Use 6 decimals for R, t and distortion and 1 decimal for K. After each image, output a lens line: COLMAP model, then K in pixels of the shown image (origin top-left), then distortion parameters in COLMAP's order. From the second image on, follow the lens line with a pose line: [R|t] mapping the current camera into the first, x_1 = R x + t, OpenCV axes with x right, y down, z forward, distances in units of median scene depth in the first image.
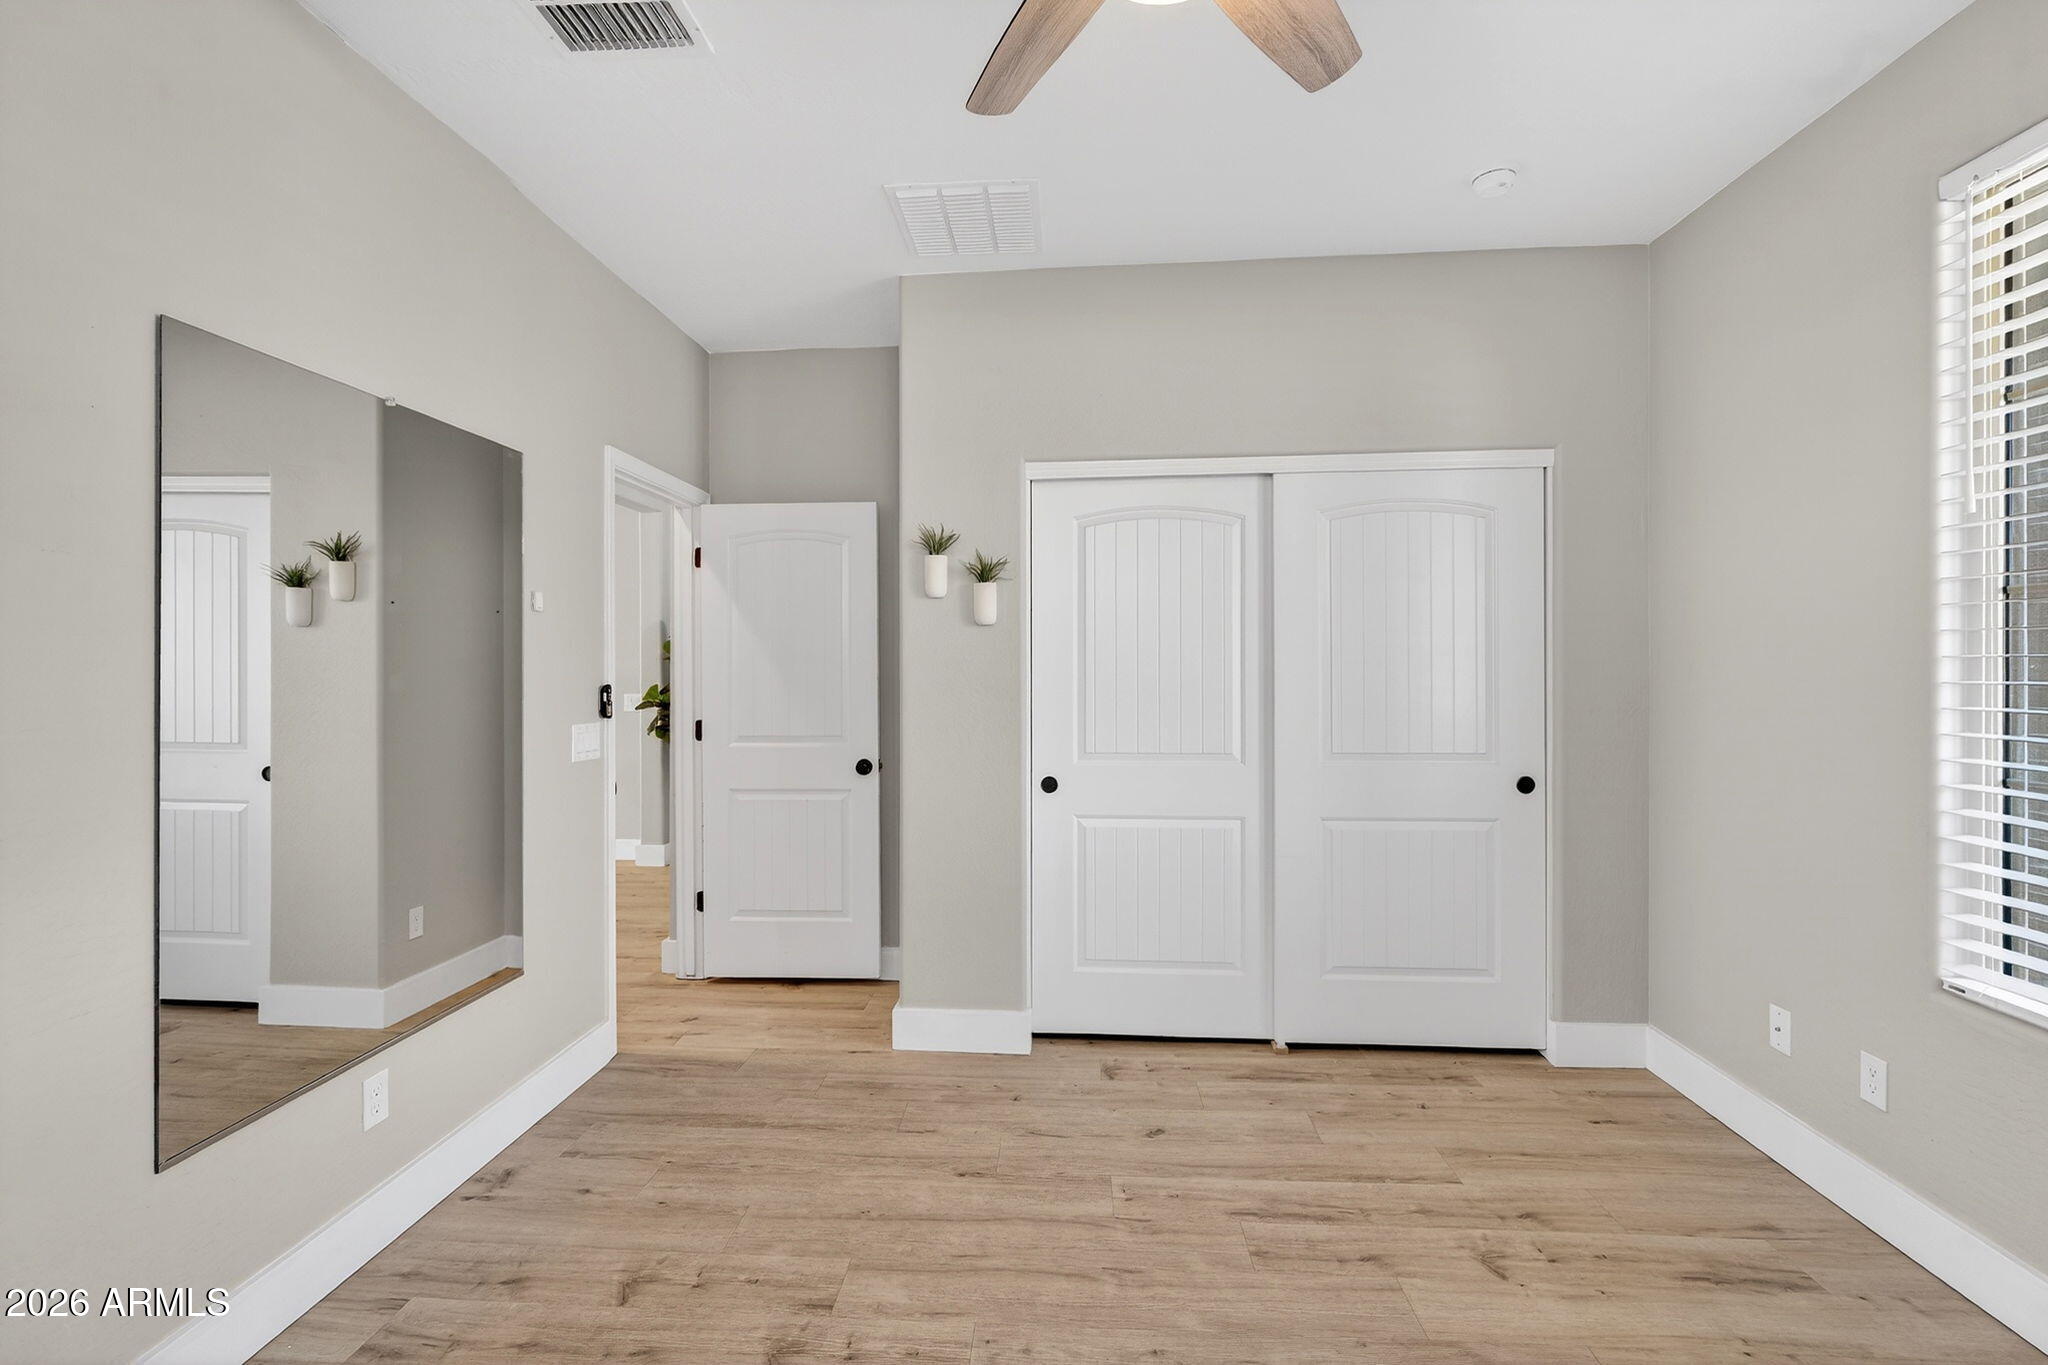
lens RADIAL K [[920.6, 0, 1015.8], [0, 920.6, 673.2], [0, 0, 1]] dist [0.003202, 0.000234]
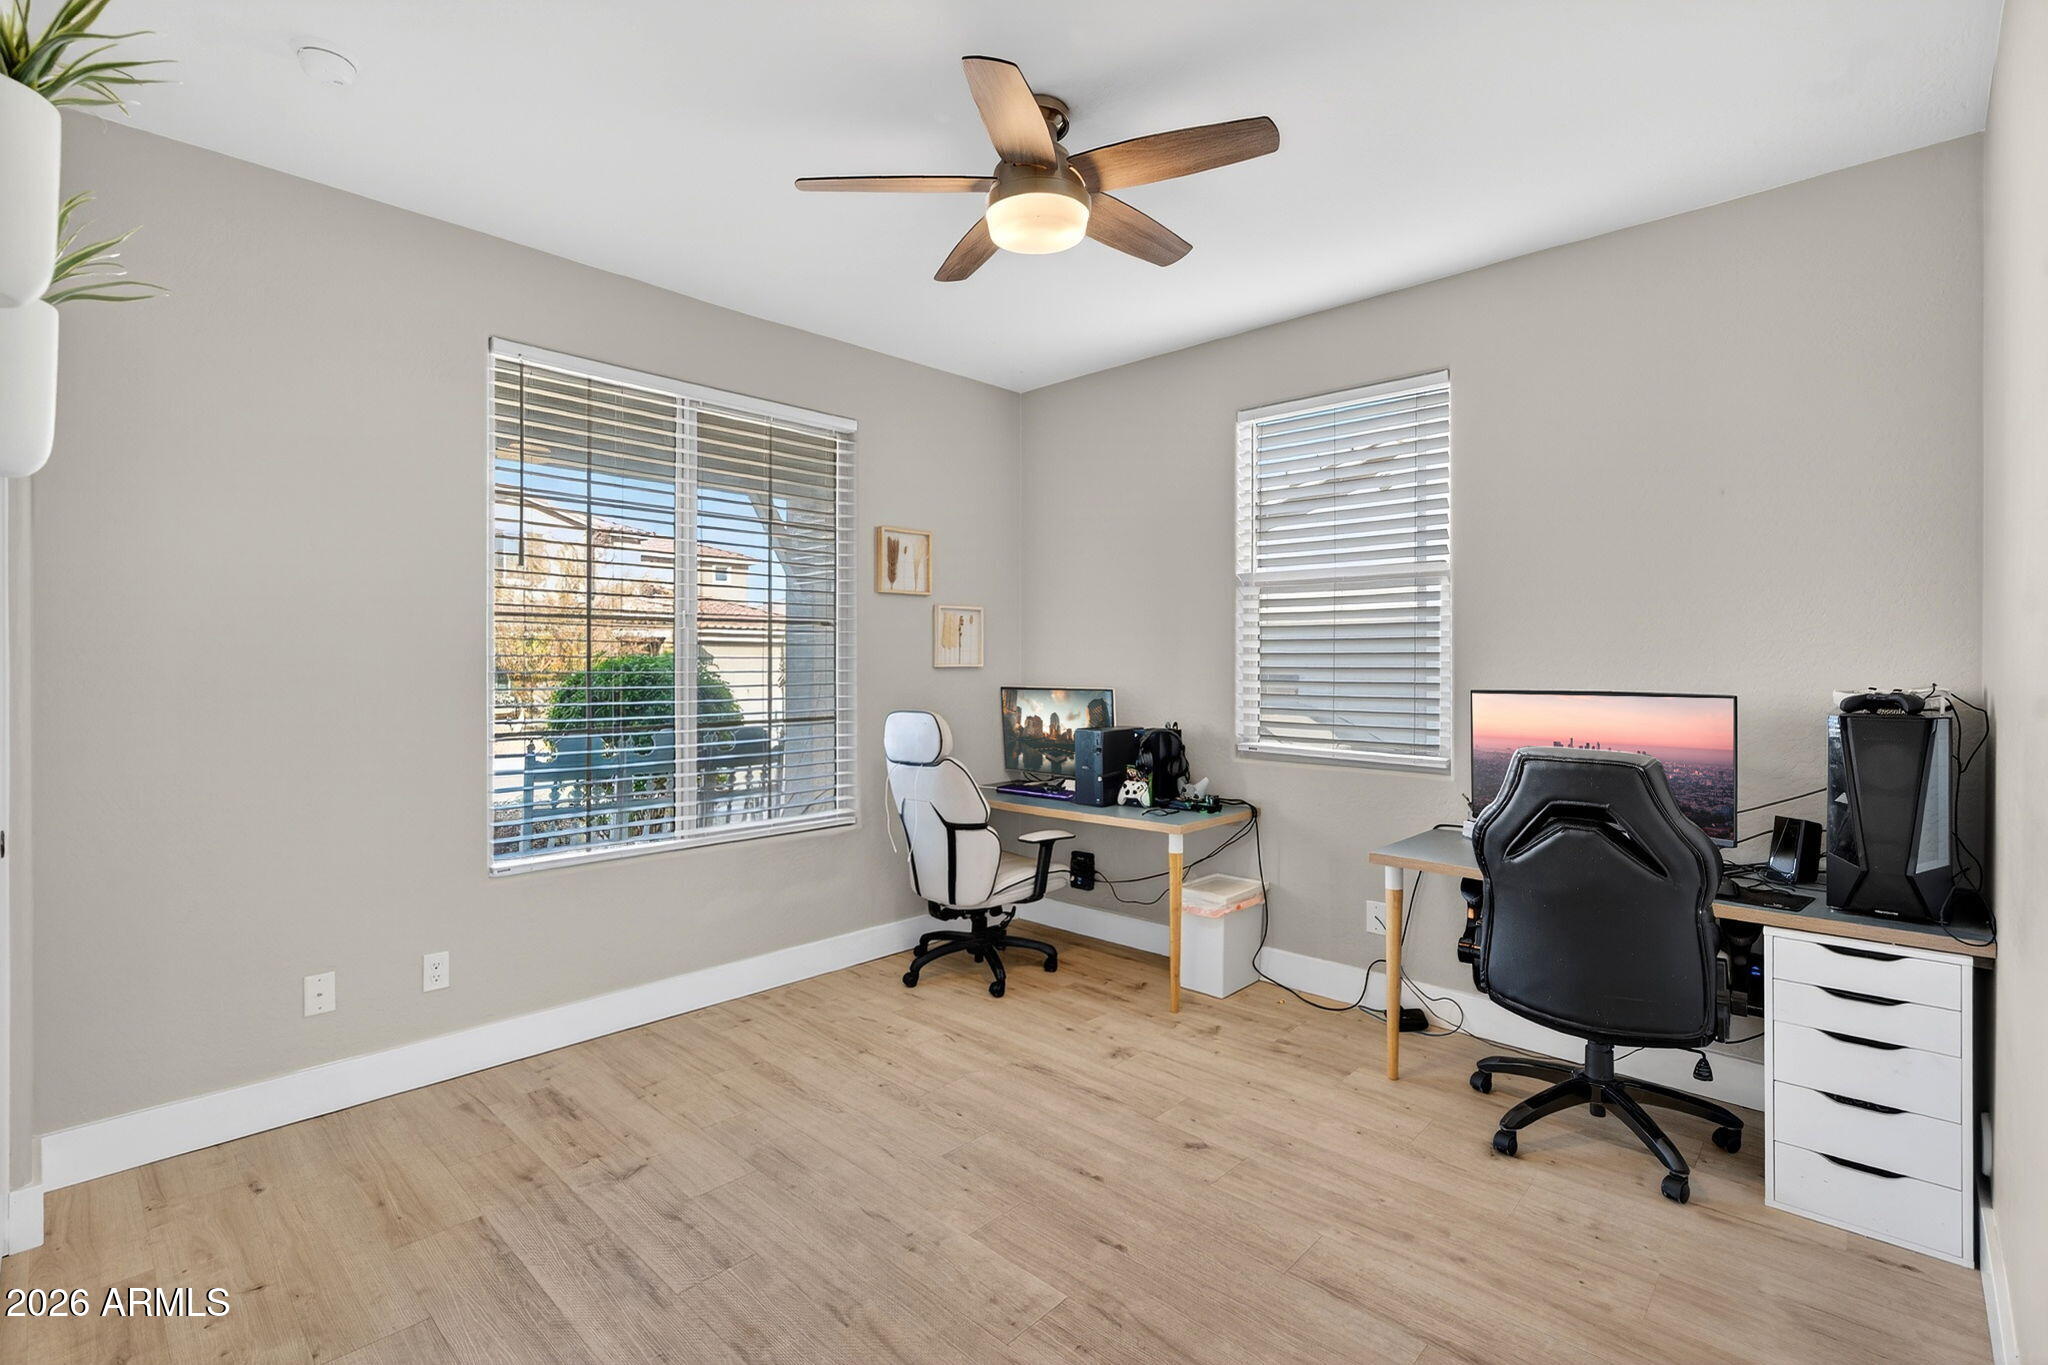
lens RADIAL K [[920.6, 0, 1015.8], [0, 920.6, 673.2], [0, 0, 1]] dist [0.003202, 0.000234]
pose [[-0.772517, -0.002511, 0.634989, -0.553156], [0.001607, 0.999981, 0.005910, 0.002115], [-0.634992, 0.005587, -0.772498, 1.457158]]
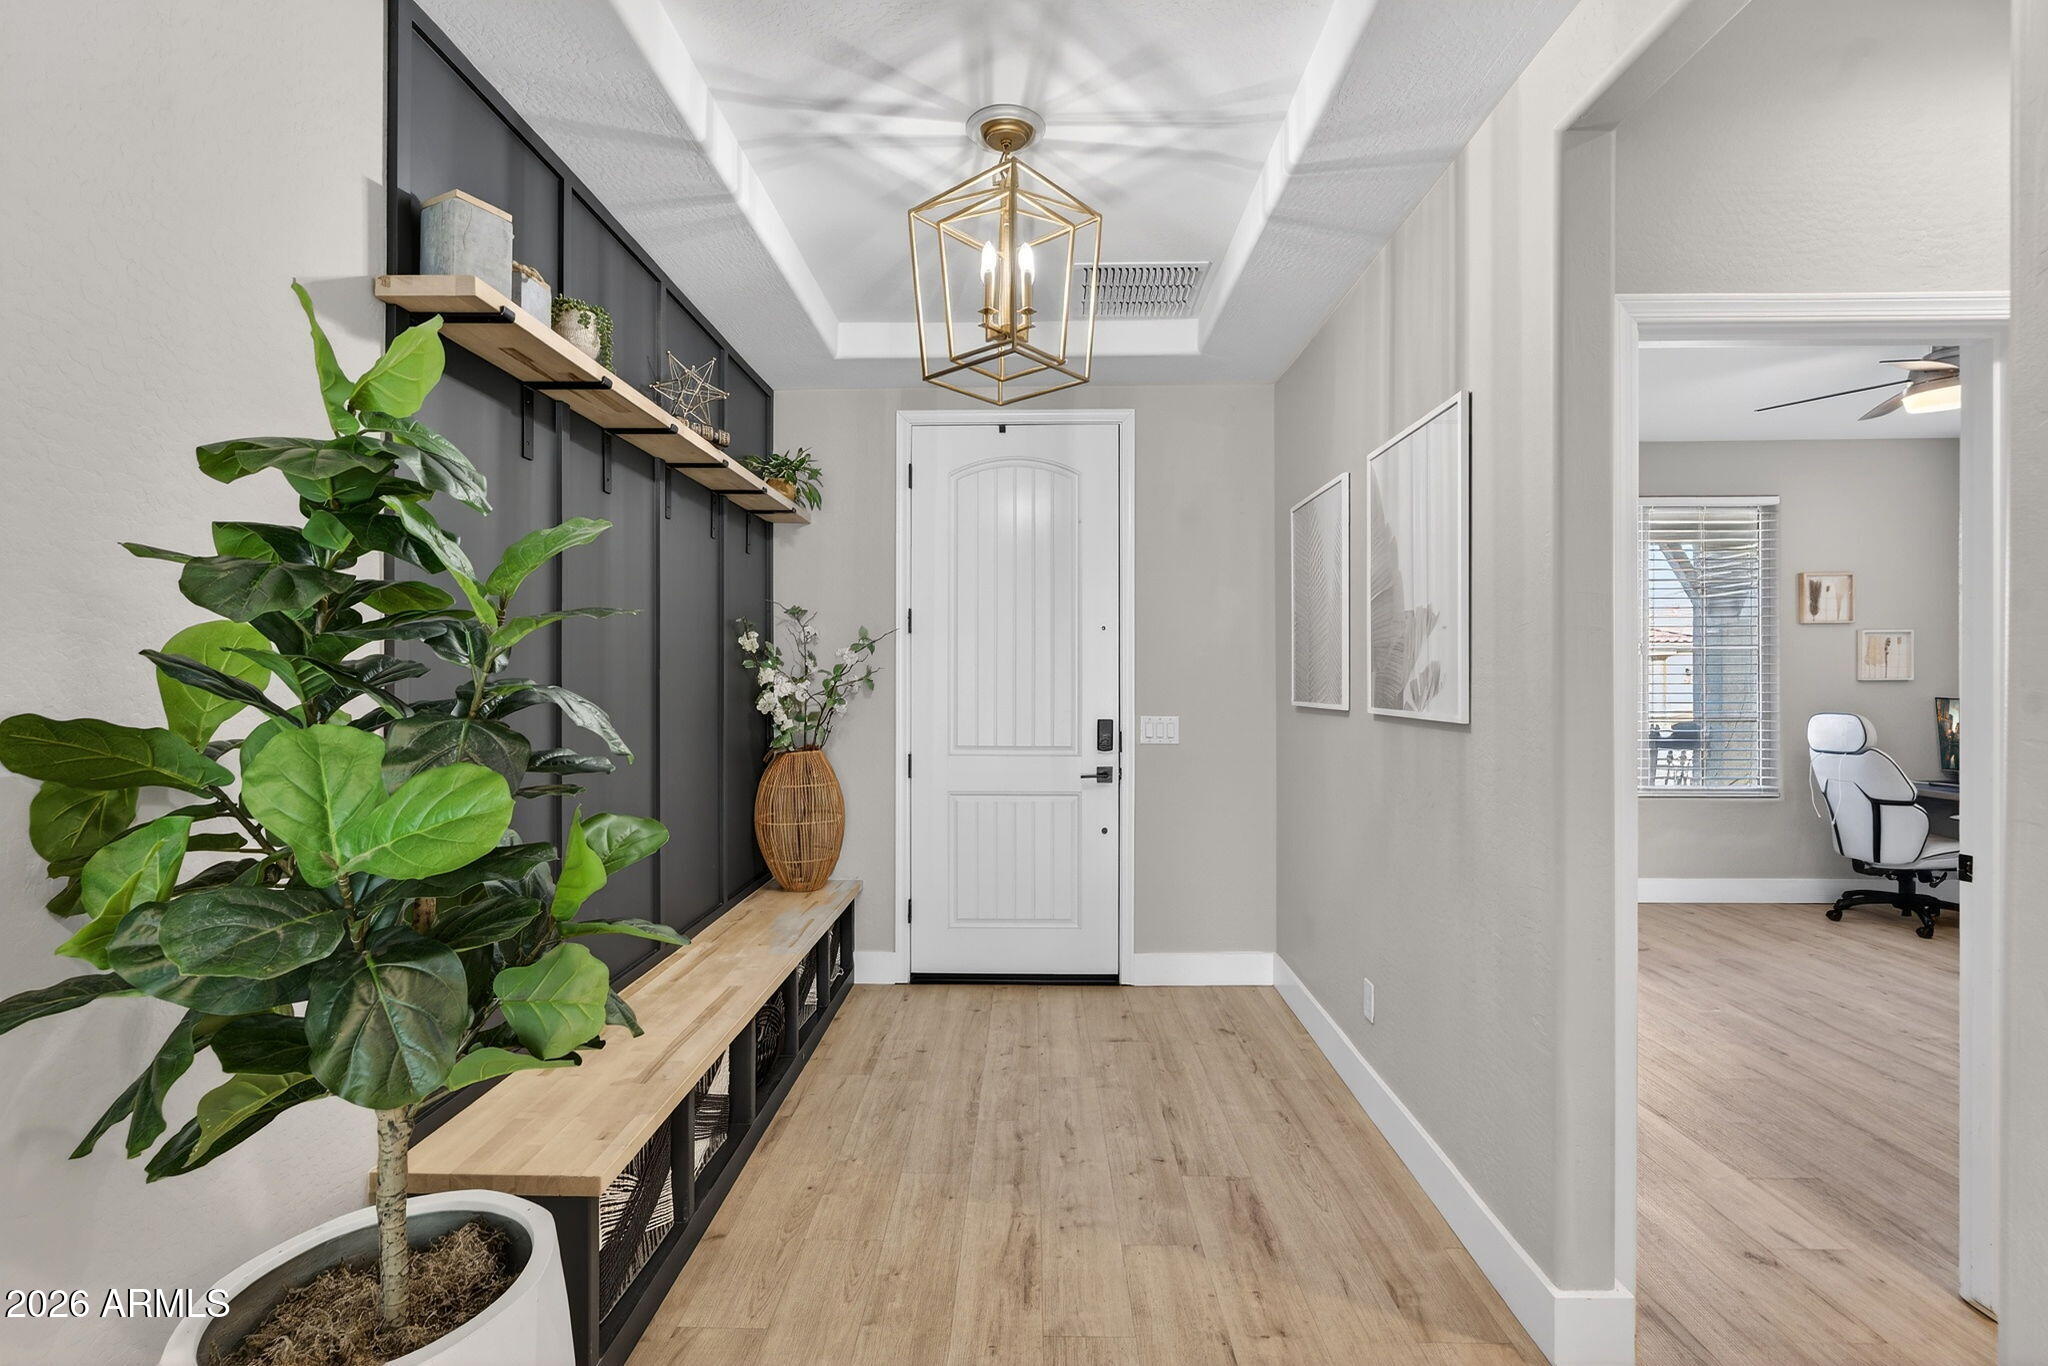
lens RADIAL K [[920.6, 0, 1015.8], [0, 920.6, 673.7], [0, 0, 1]] dist [0.003202, 0.000234]
pose [[-0.064610, -0.002518, 0.997907, -1.445223], [0.000815, 0.999996, 0.002576, -0.024437], [-0.997910, 0.000979, -0.064608, 2.409167]]
